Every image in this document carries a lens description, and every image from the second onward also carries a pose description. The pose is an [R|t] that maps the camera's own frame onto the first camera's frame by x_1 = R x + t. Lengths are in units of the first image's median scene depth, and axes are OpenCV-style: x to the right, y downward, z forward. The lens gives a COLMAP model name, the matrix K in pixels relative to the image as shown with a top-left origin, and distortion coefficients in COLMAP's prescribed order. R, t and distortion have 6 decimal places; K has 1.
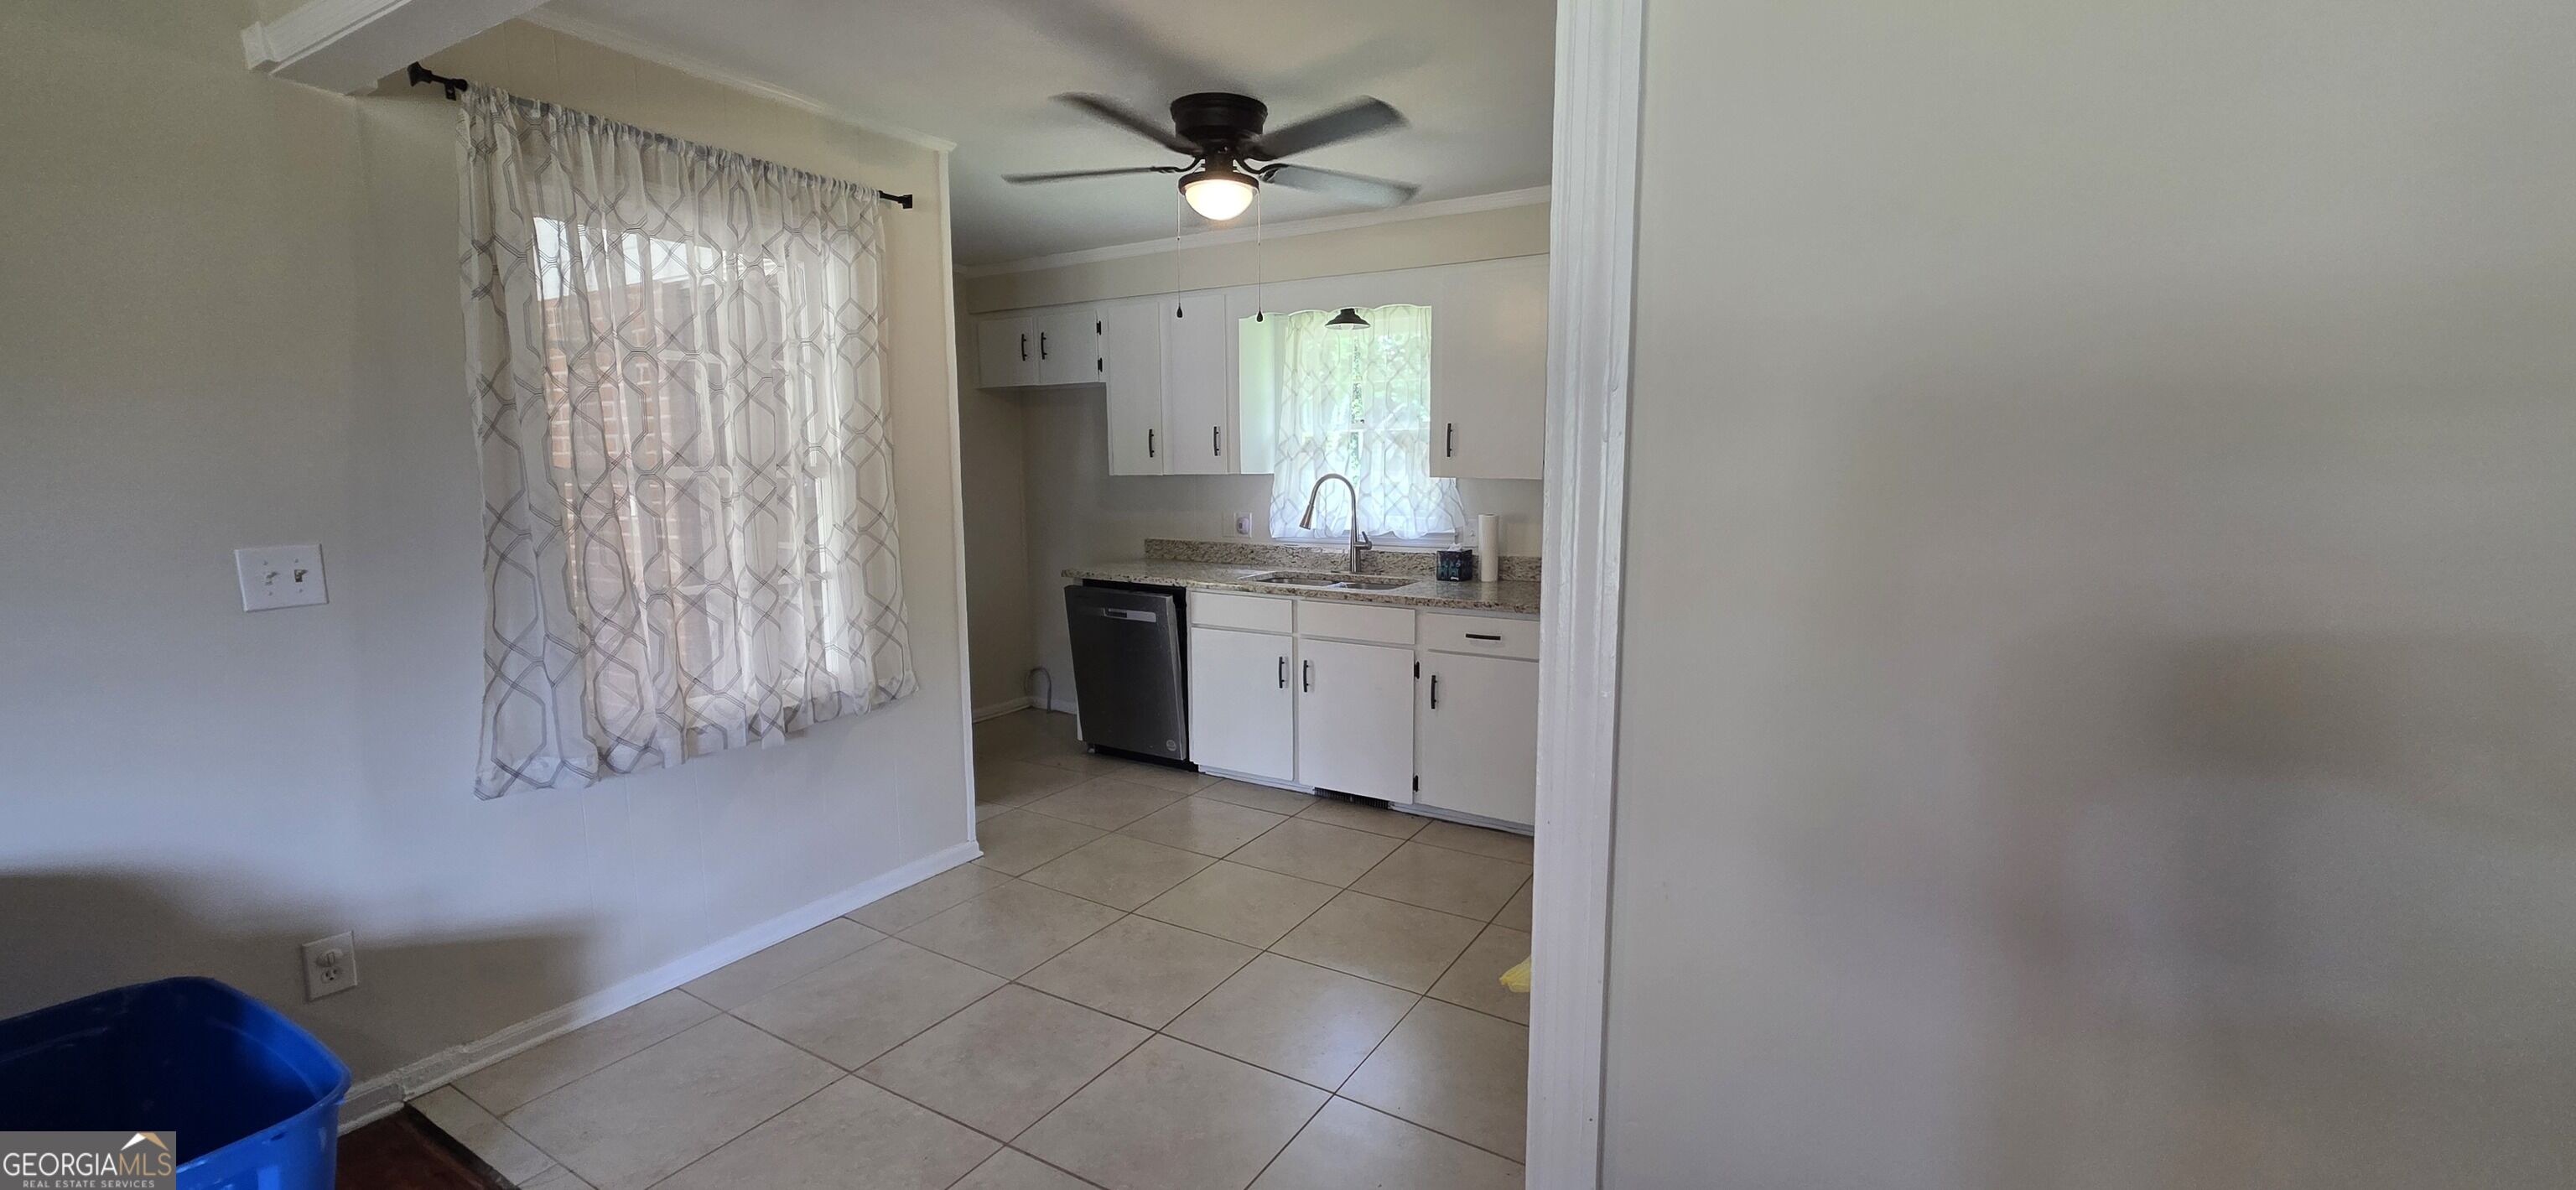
lens RADIAL K [[1014.9, 0, 1288.0], [0, 1014.9, 595.0], [0, 0, 1]] dist [0.003019, 0.000245]
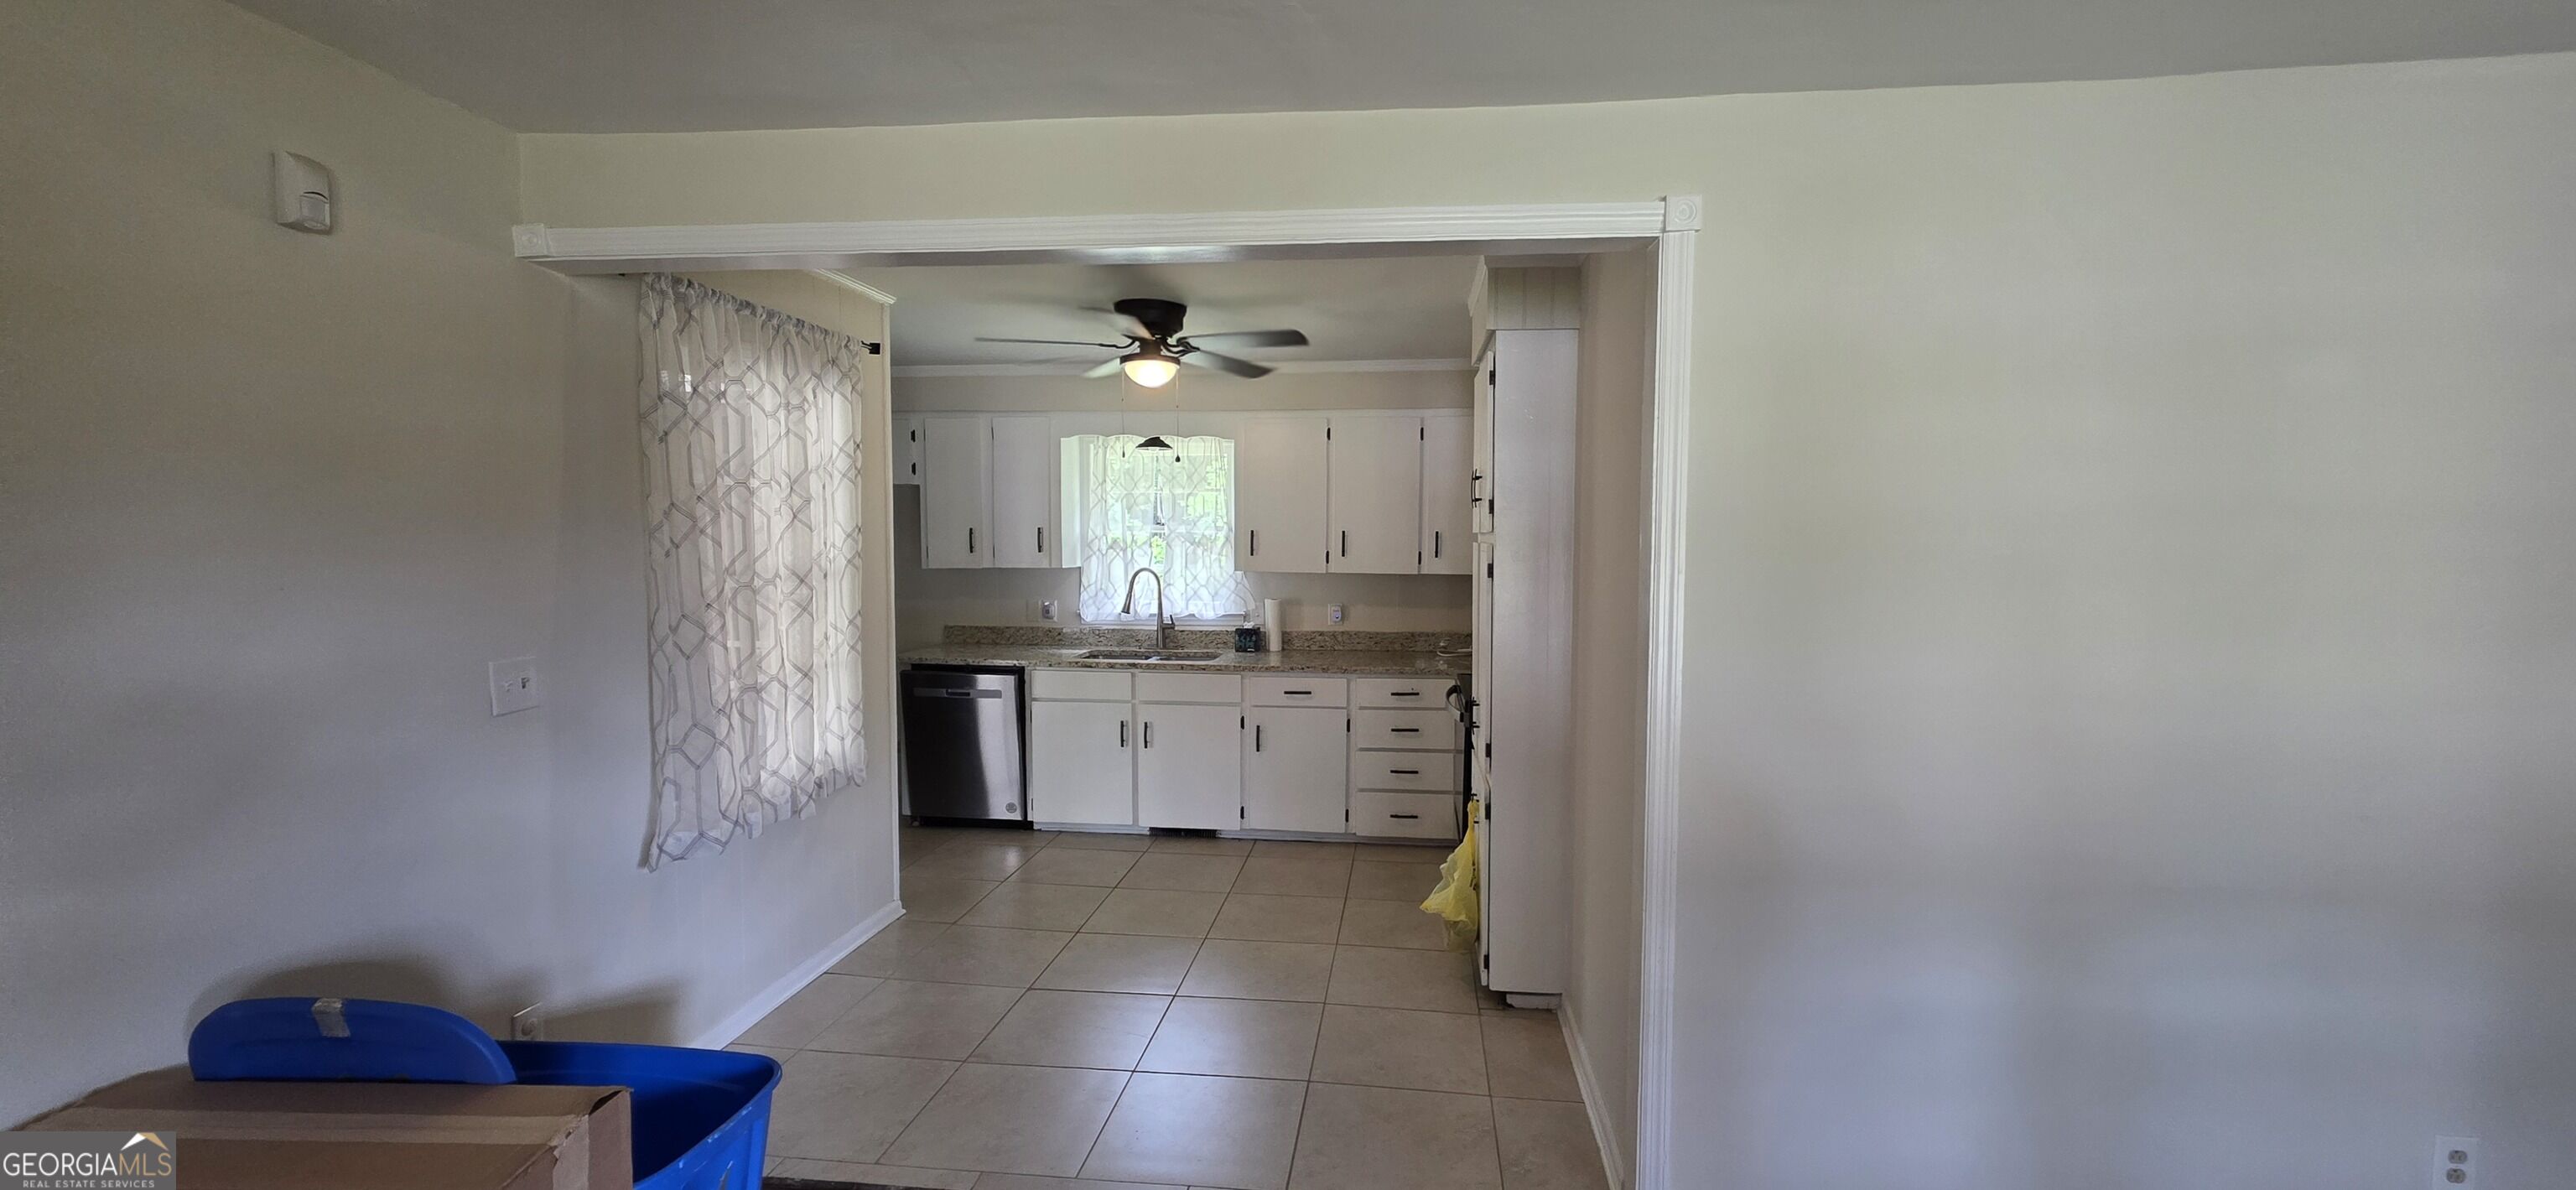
lens RADIAL K [[1029.0, 0, 1297.1], [0, 1029.0, 591.0], [0, 0, 1]] dist [-0.000418, 0.000082]
pose [[0.909927, -0.015301, 0.414486, -0.317608], [0.046798, 0.996726, -0.065941, -0.002005], [-0.412119, 0.079398, 0.907664, -0.200311]]
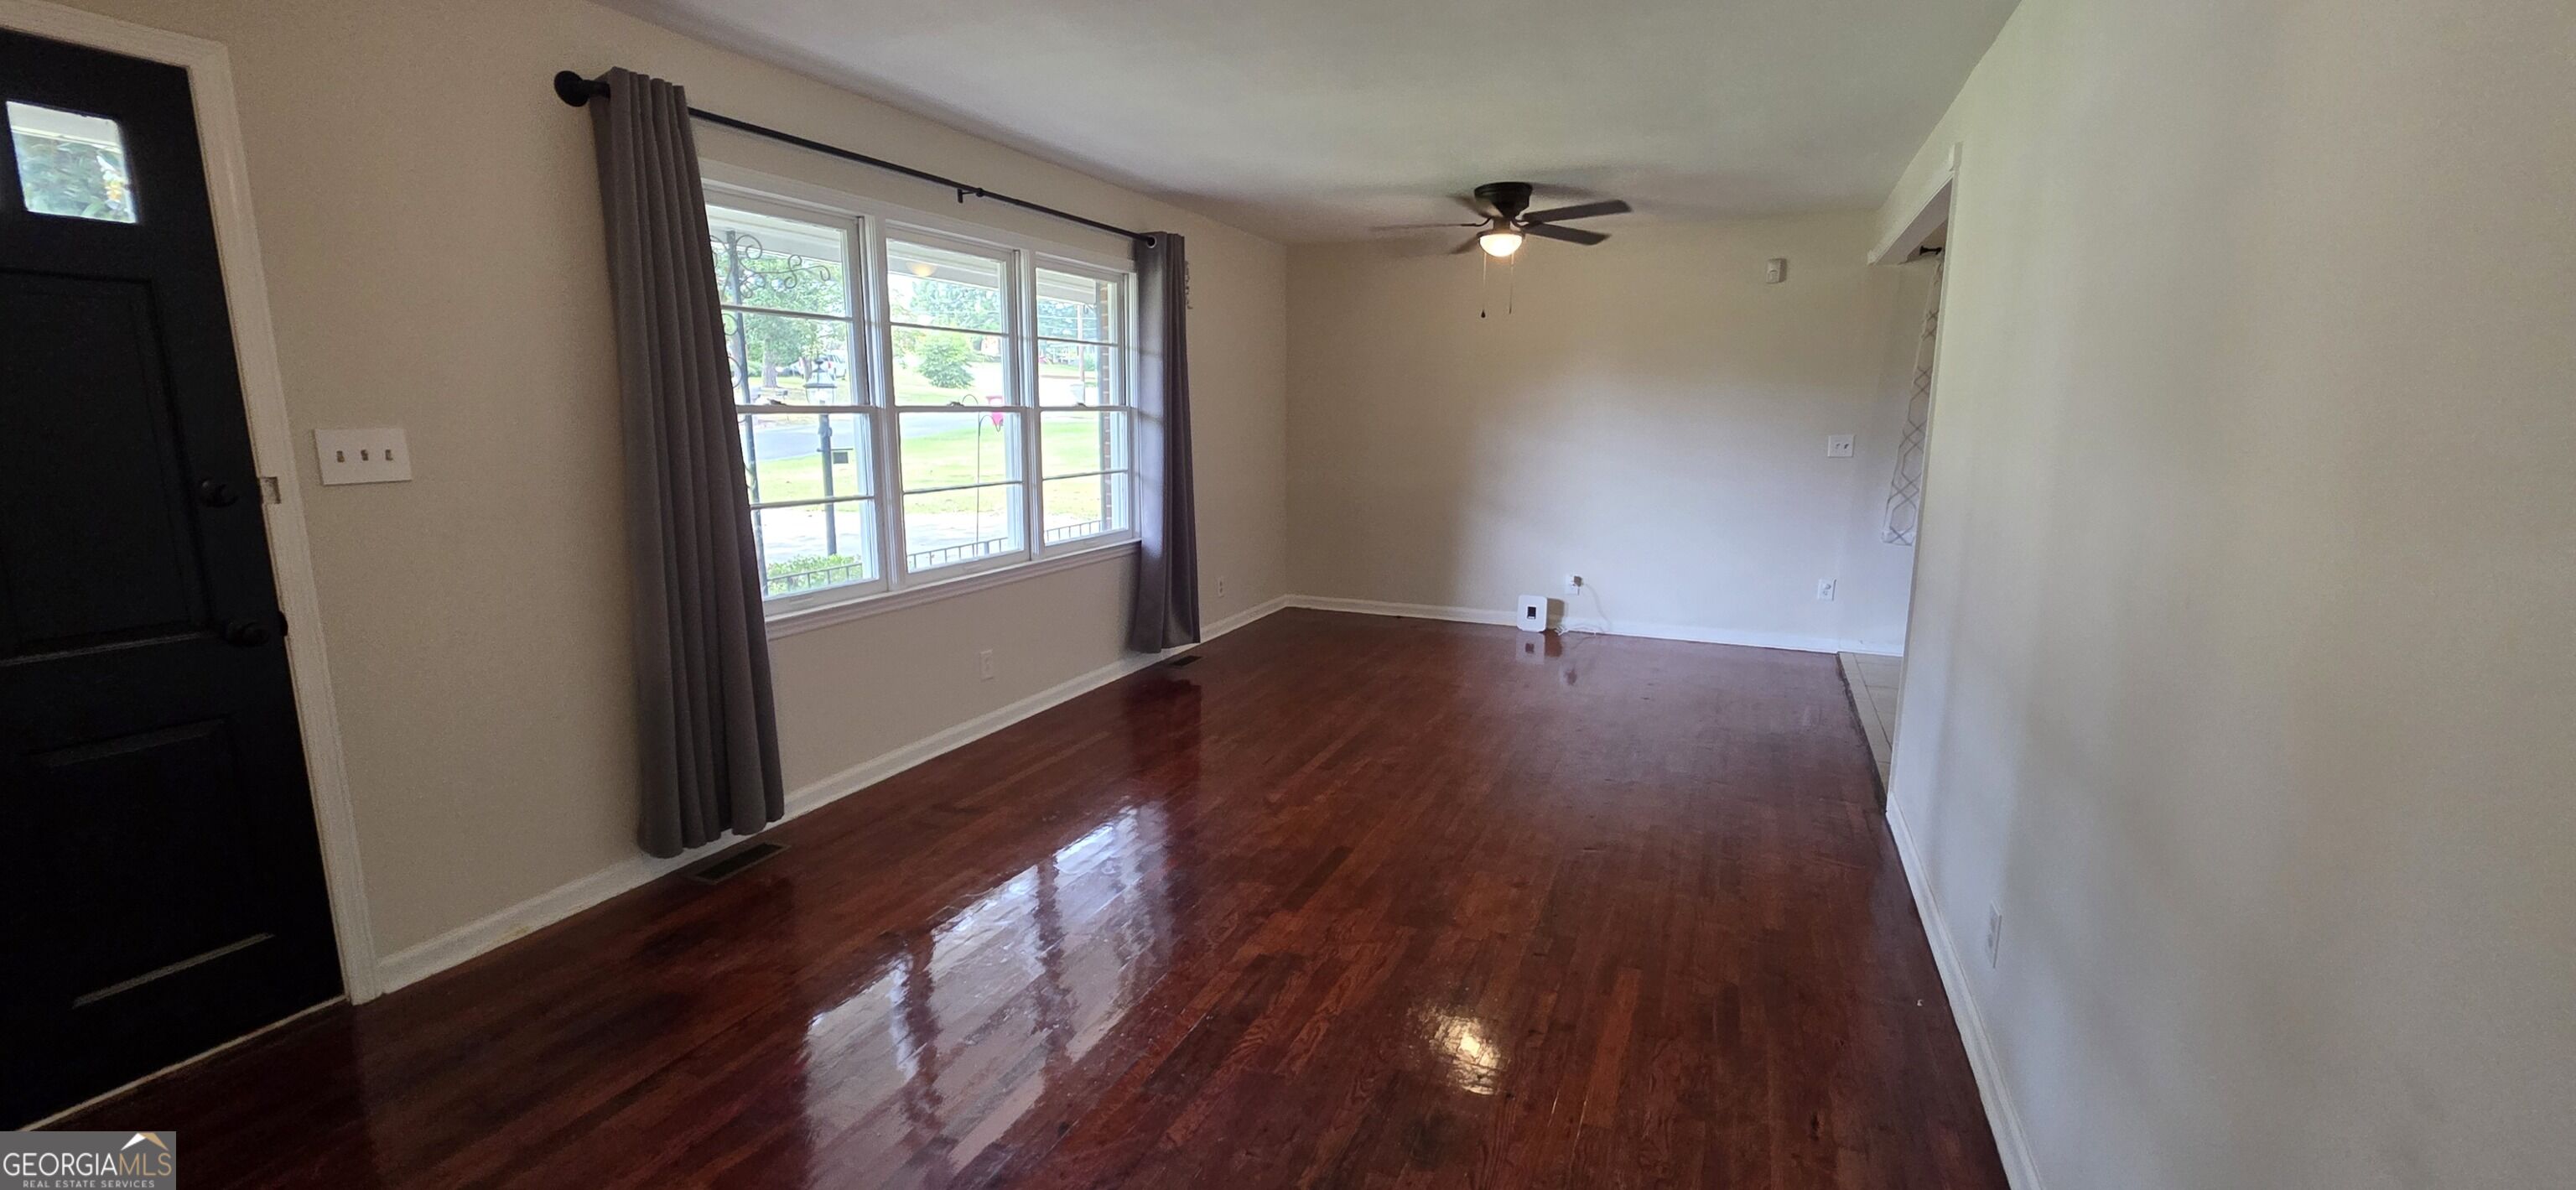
lens RADIAL K [[1029.0, 0, 1297.1], [0, 1029.0, 591.0], [0, 0, 1]] dist [-0.000418, 0.000082]
pose [[0.125602, 0.172881, -0.976901, 0.796586], [-0.126757, 0.979425, 0.157031, 0.056613], [0.983950, 0.104105, 0.144931, -0.405038]]
